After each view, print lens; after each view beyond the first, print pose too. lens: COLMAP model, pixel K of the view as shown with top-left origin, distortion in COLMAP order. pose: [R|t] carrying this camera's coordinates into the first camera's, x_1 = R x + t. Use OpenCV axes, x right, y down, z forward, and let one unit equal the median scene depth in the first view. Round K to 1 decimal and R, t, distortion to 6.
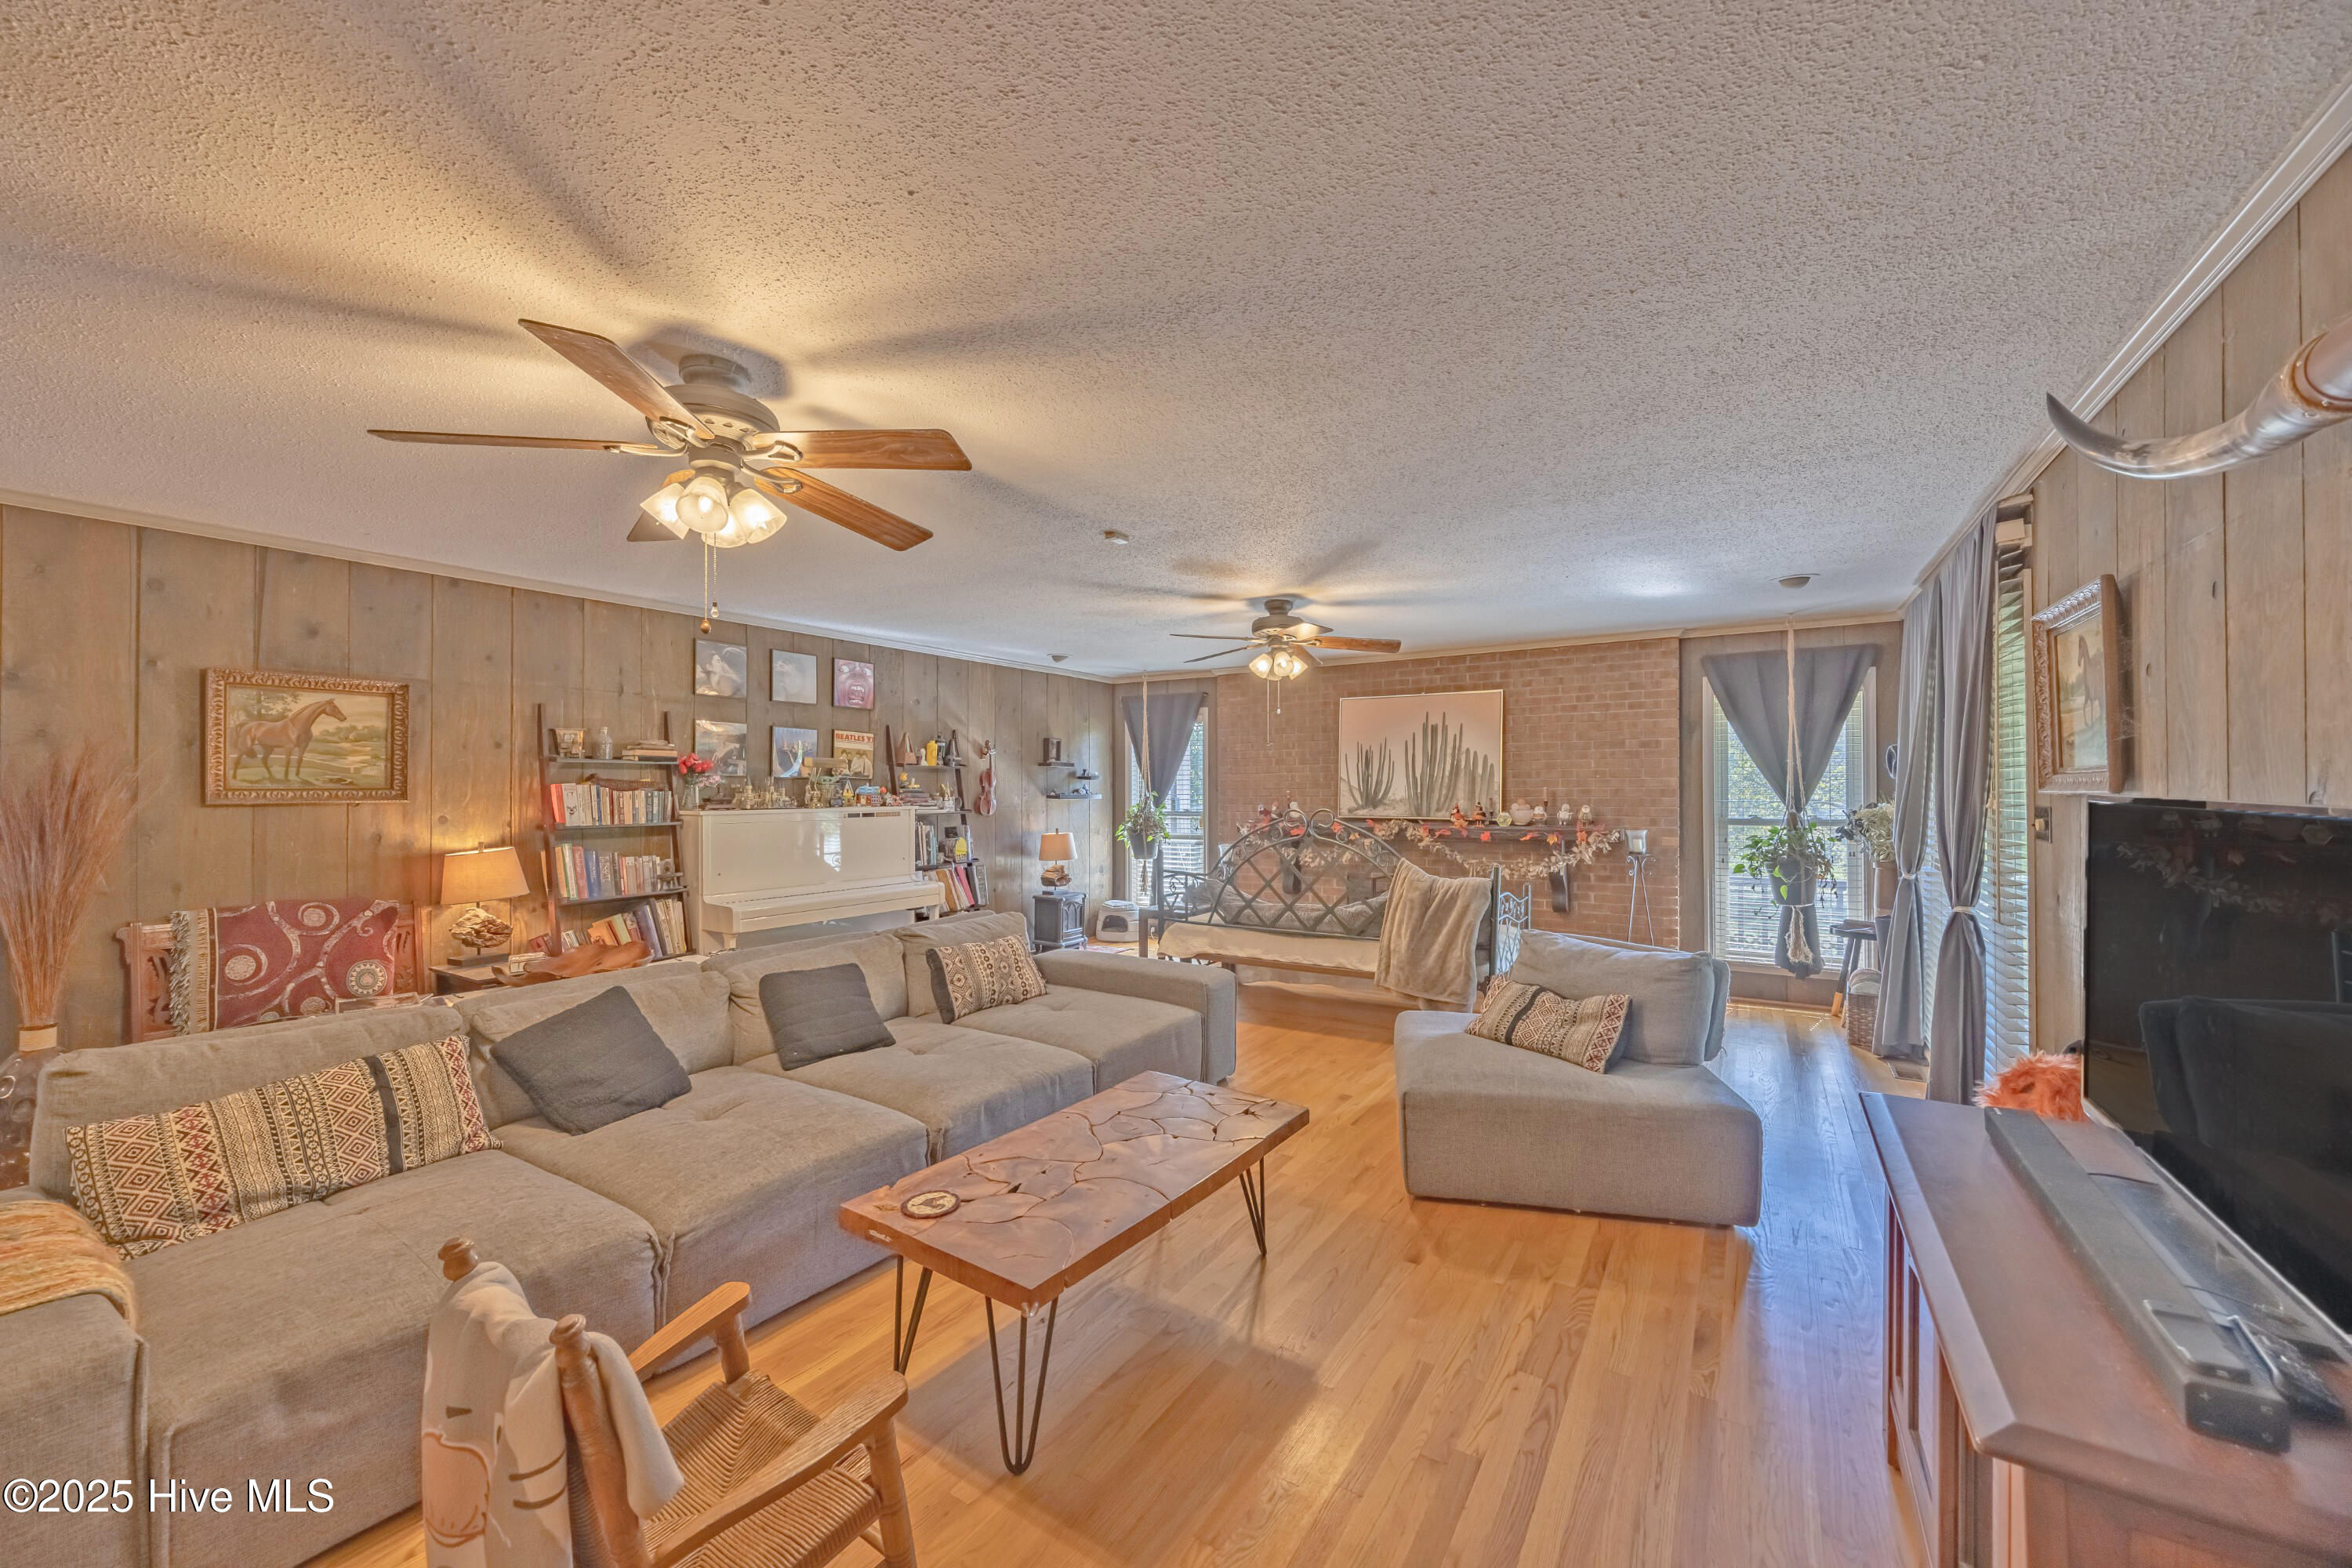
lens RADIAL K [[904.4, 0, 1176.0], [0, 904.4, 784.0], [0, 0, 1]] dist [0.010287, 0.000075]
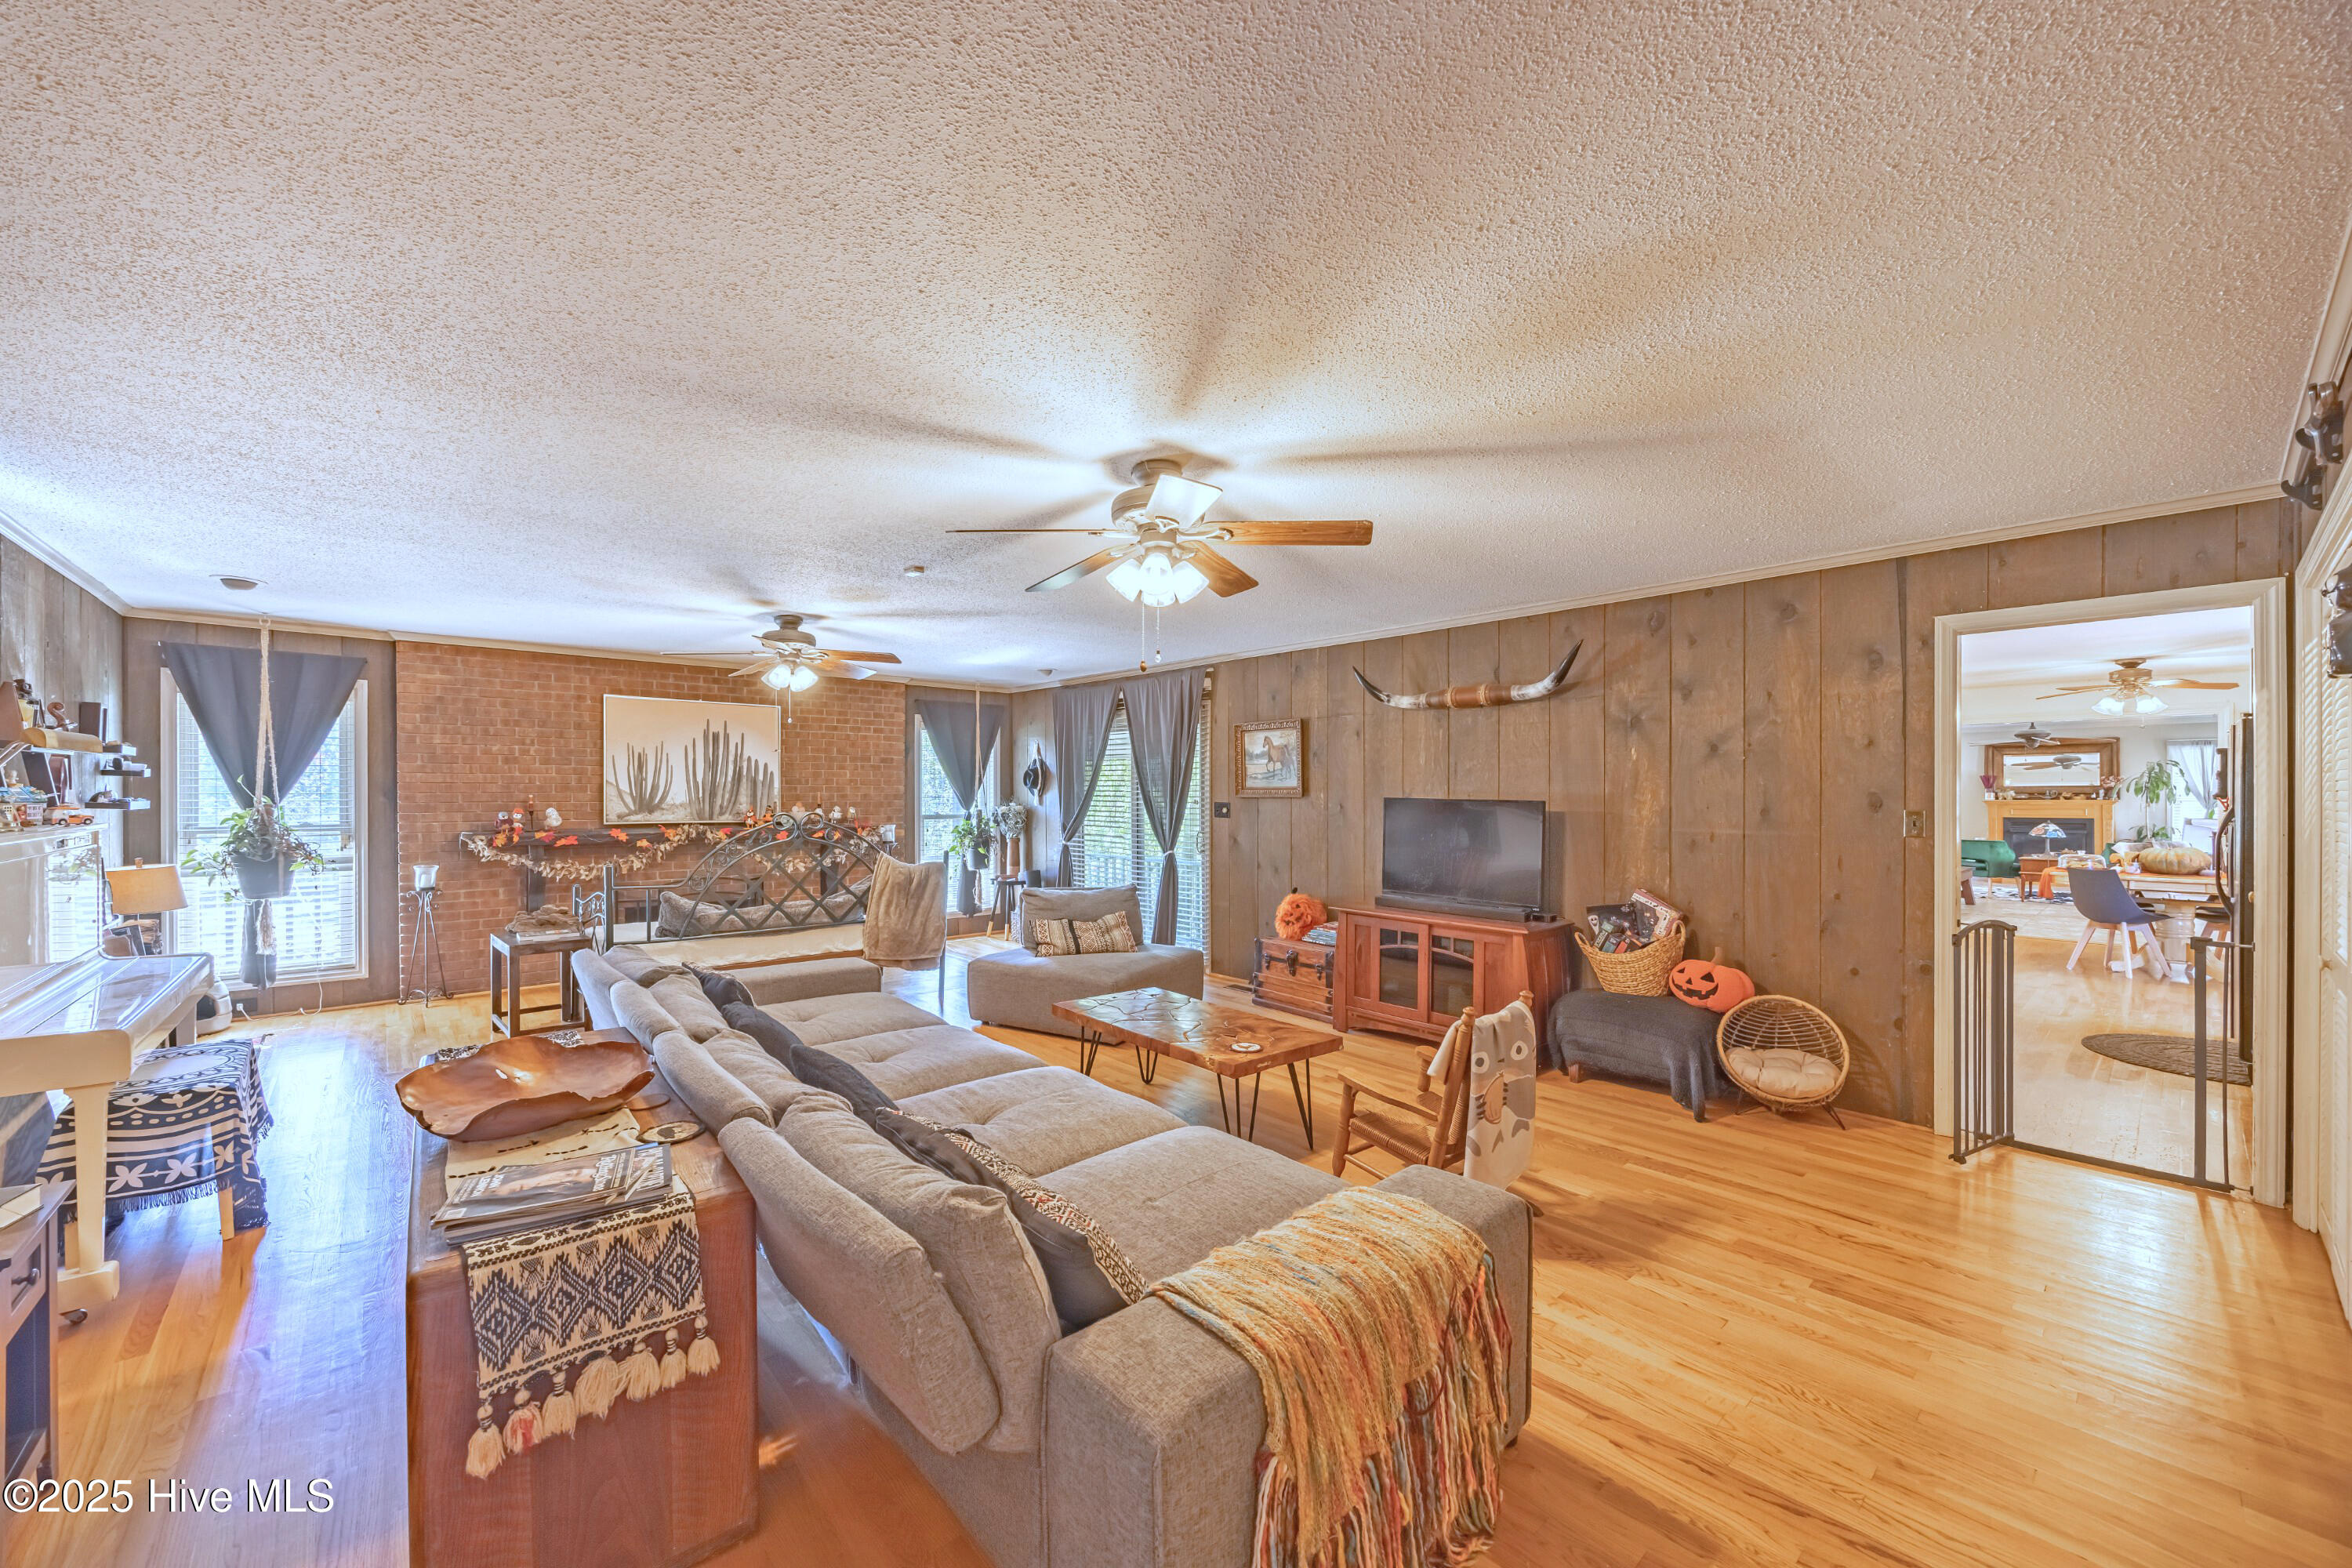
lens RADIAL K [[893.0, 0, 1176.0], [0, 893.0, 784.0], [0, 0, 1]] dist [0.000196, 0.000003]
pose [[0.272956, 0.012728, 0.961942, -0.564118], [-0.008014, 0.999908, -0.010956, 0.001511], [-0.961993, -0.004719, 0.273033, 0.207493]]
